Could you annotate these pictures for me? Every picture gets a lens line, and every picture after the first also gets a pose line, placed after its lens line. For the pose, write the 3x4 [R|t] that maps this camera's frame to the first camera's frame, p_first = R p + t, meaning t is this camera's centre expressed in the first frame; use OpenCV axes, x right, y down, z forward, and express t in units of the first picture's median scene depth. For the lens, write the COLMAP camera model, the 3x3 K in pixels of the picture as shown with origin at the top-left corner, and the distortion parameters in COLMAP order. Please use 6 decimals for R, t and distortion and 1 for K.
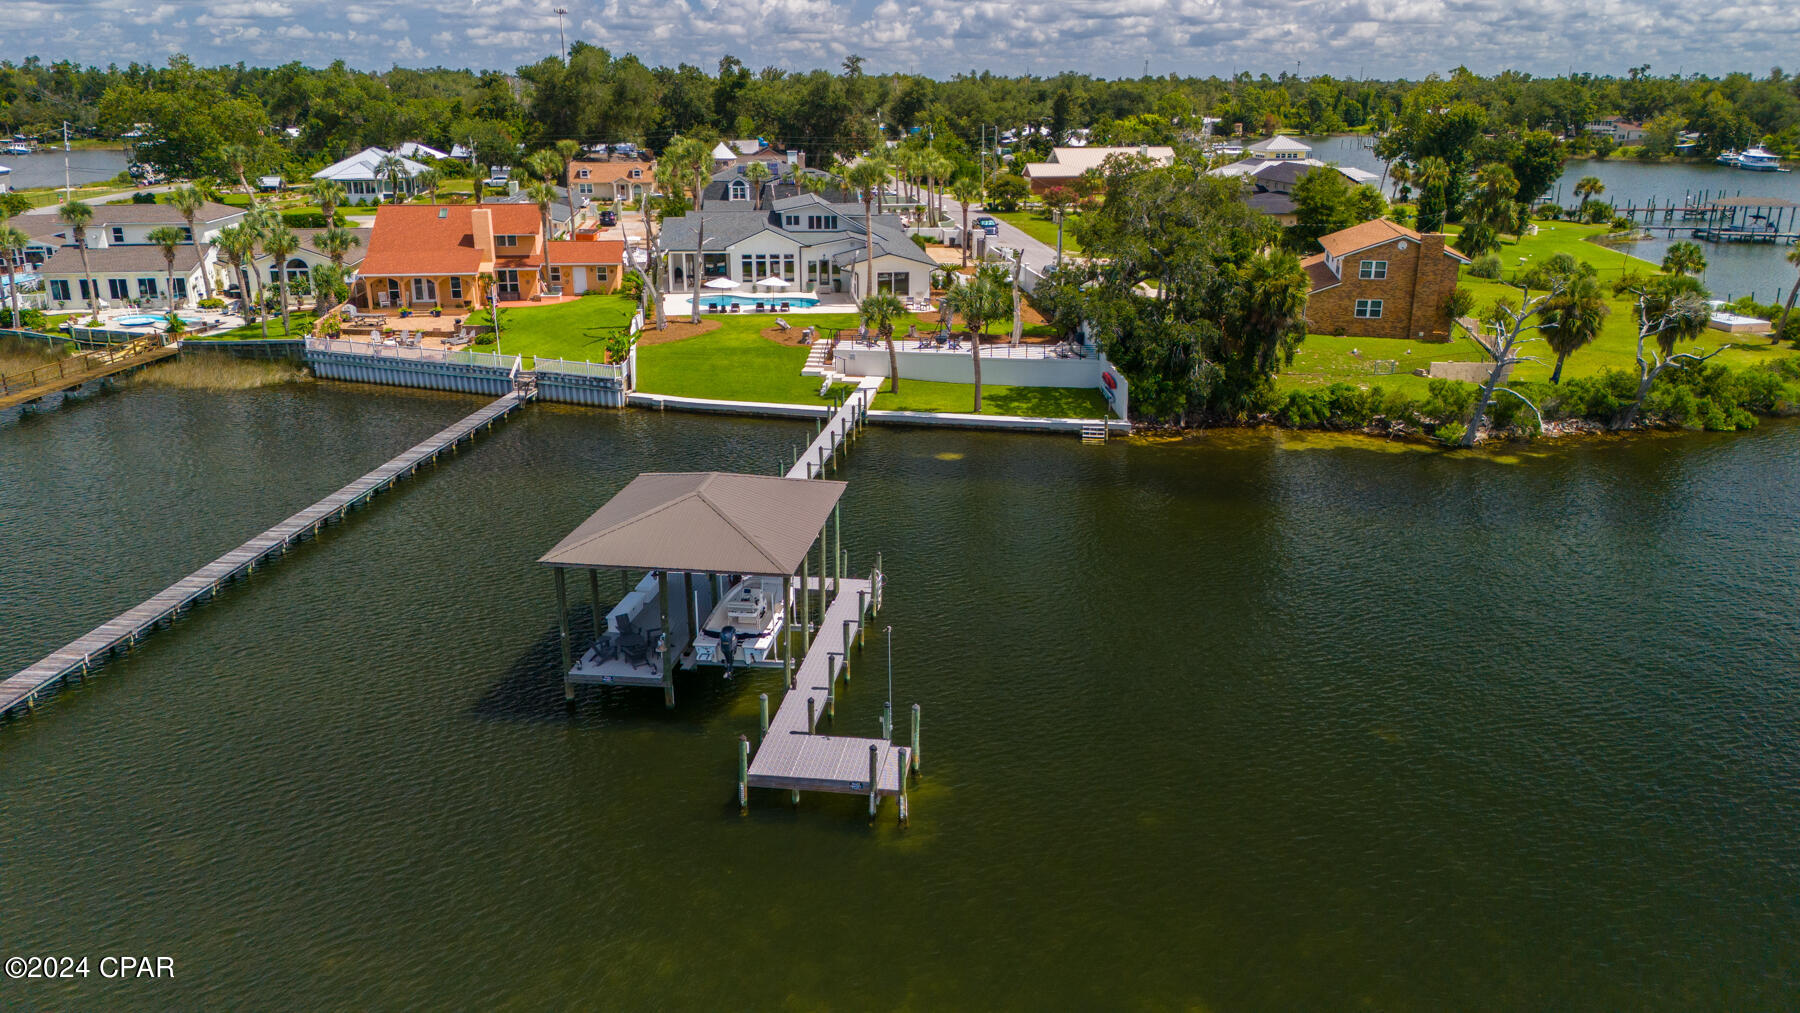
lens RADIAL K [[1322.1, 0, 900.0], [0, 1322.1, 506.5], [0, 0, 1]] dist [0.074748, -0.060323]
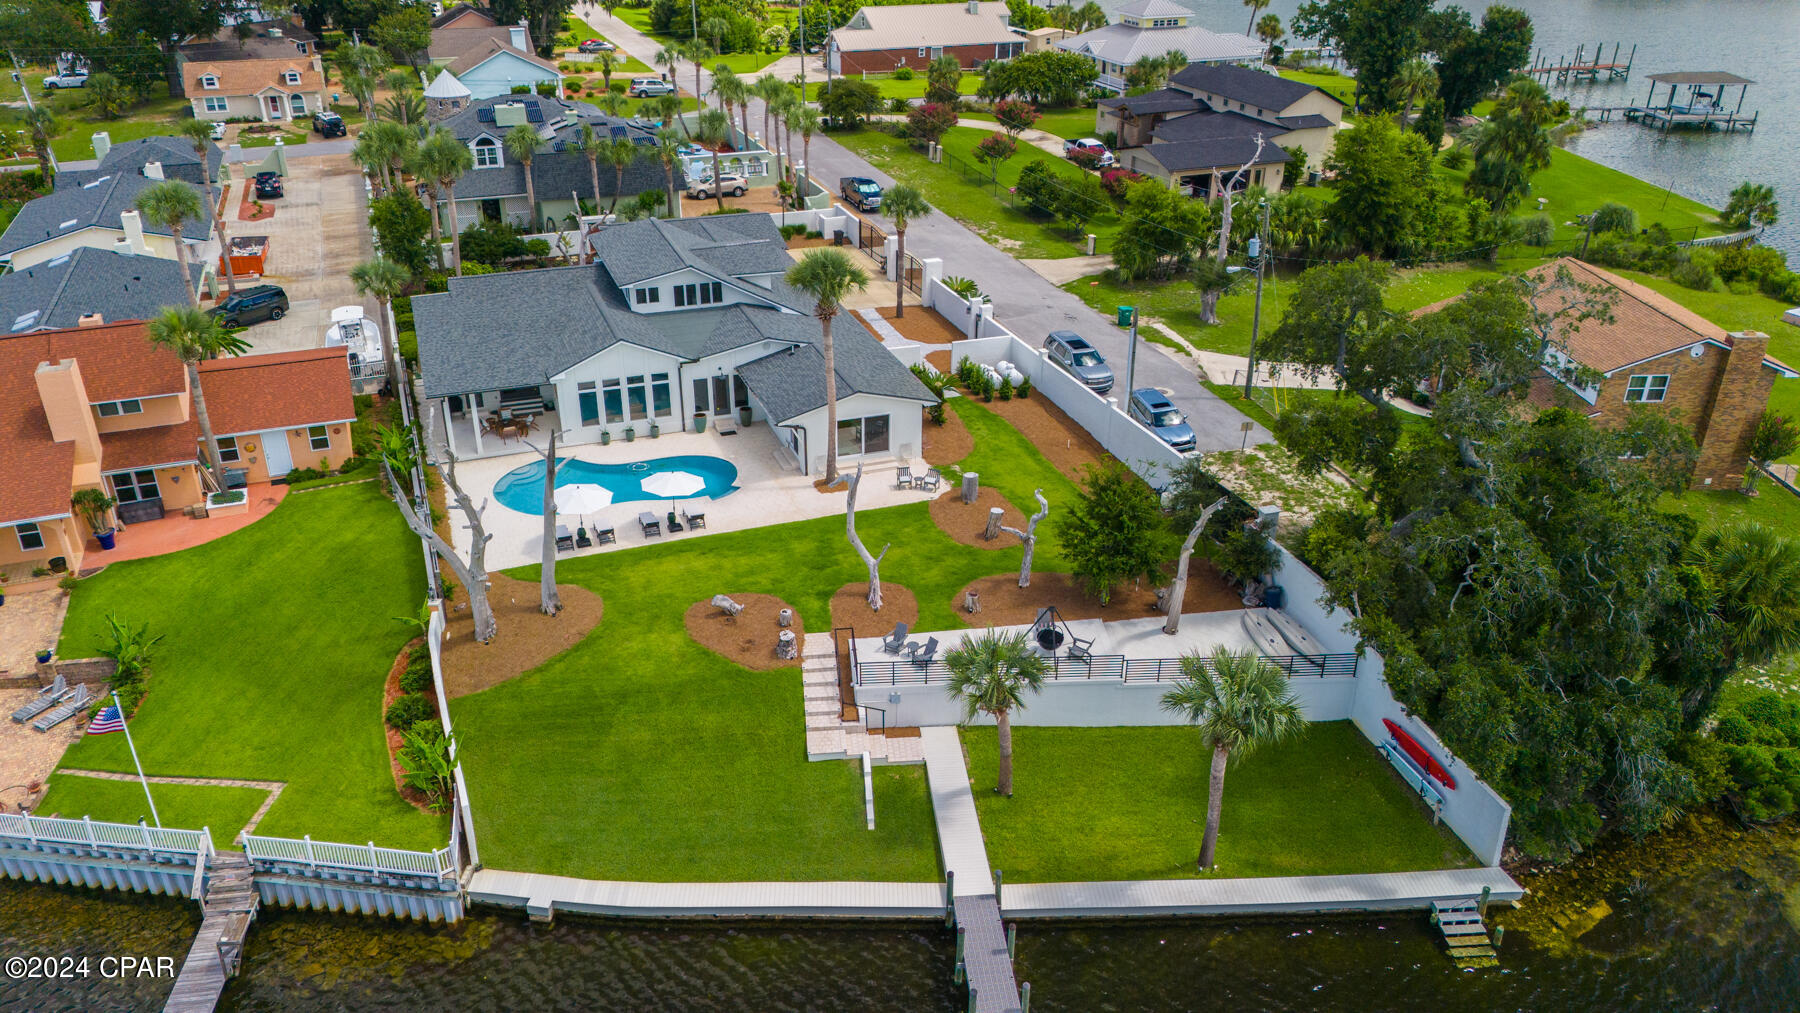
lens RADIAL K [[1326.3, 0, 887.7], [0, 1326.3, 500.7], [0, 0, 1]] dist [0.065564, -0.065416]
pose [[0.973226, -0.101089, 0.206426, -0.125571], [0.067357, 0.984098, 0.164359, -0.250798], [-0.219758, -0.146054, 0.964559, 0.459844]]
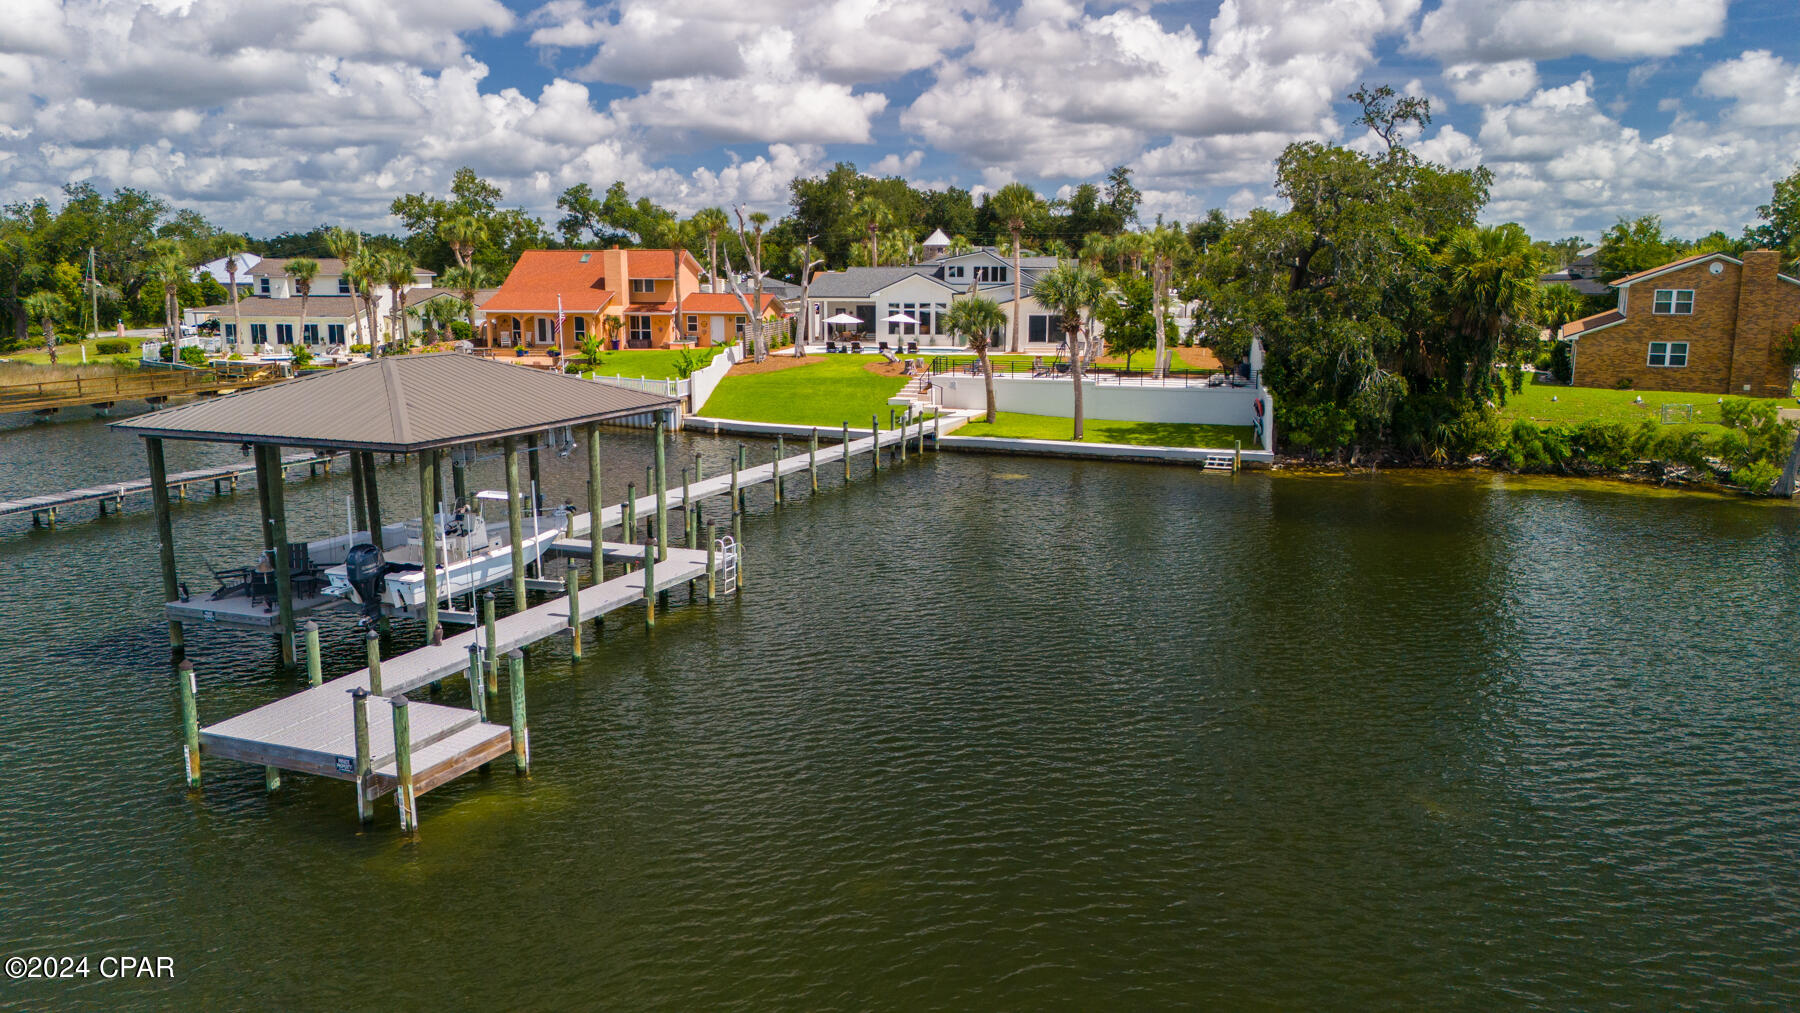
lens RADIAL K [[1322.1, 0, 900.0], [0, 1322.1, 506.5], [0, 0, 1]] dist [0.074748, -0.060323]
pose [[0.968014, 0.040468, -0.247609, 0.125975], [-0.072603, 0.989864, -0.122058, 0.058853], [0.240160, 0.136131, 0.961141, 0.186856]]
